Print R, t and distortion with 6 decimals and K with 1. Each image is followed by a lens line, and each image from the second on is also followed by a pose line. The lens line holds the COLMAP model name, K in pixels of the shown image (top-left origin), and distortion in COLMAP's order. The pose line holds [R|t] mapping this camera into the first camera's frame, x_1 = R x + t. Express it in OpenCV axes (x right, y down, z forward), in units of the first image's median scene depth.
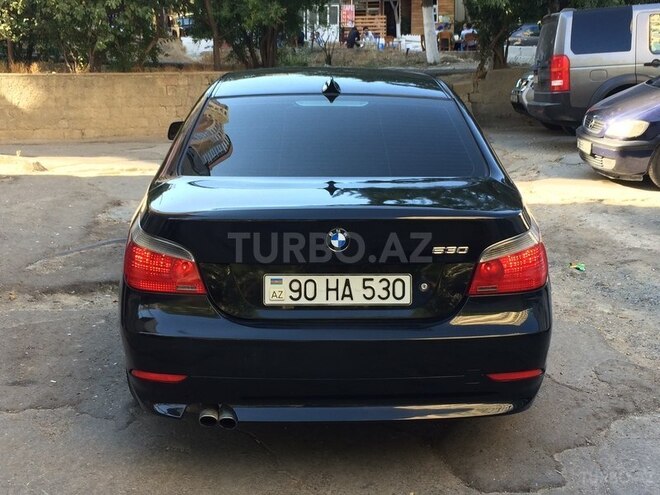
lens RADIAL K [[923.8, 0, 330.0], [0, 923.8, 247.5], [0, 0, 1]] dist [0.035712, 0.028764]
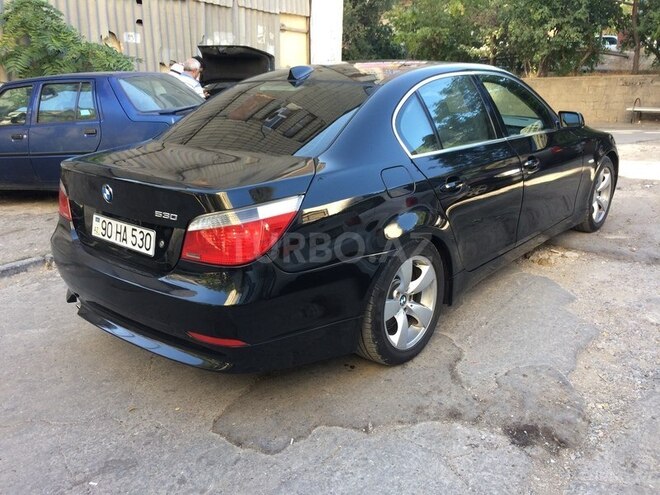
lens RADIAL K [[568.3, 0, 330.0], [0, 568.3, 247.5], [0, 0, 1]] dist [0.027034, -0.005313]
pose [[0.738856, 0.183292, -0.648457, 0.650242], [-0.120087, 0.982708, 0.140944, -0.071215], [0.663077, -0.026266, 0.748090, 0.541116]]
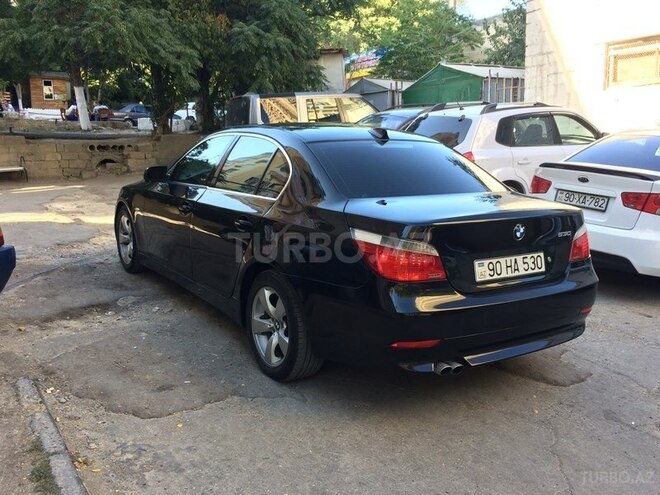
lens RADIAL K [[662.4, 0, 330.0], [0, 662.4, 247.5], [0, 0, 1]] dist [0.023481, 0.008264]
pose [[0.850024, -0.082639, 0.520221, -0.706769], [0.096420, 0.995341, 0.000566, -0.011721], [-0.517844, 0.049679, 0.854031, 0.213747]]
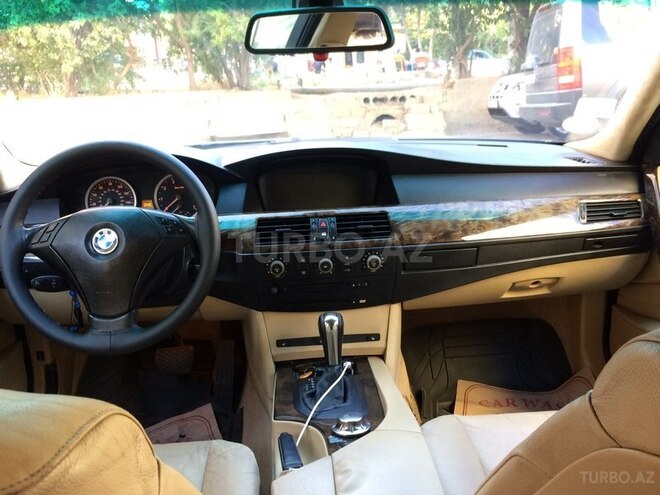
lens RADIAL K [[662.4, 0, 330.0], [0, 662.4, 247.5], [0, 0, 1]] dist [0.023481, 0.008264]
pose [[0.998205, -0.049333, 0.033966, -0.018626], [0.048287, 0.998354, 0.030948, -0.170221], [-0.035437, -0.029252, 0.998944, 1.288773]]
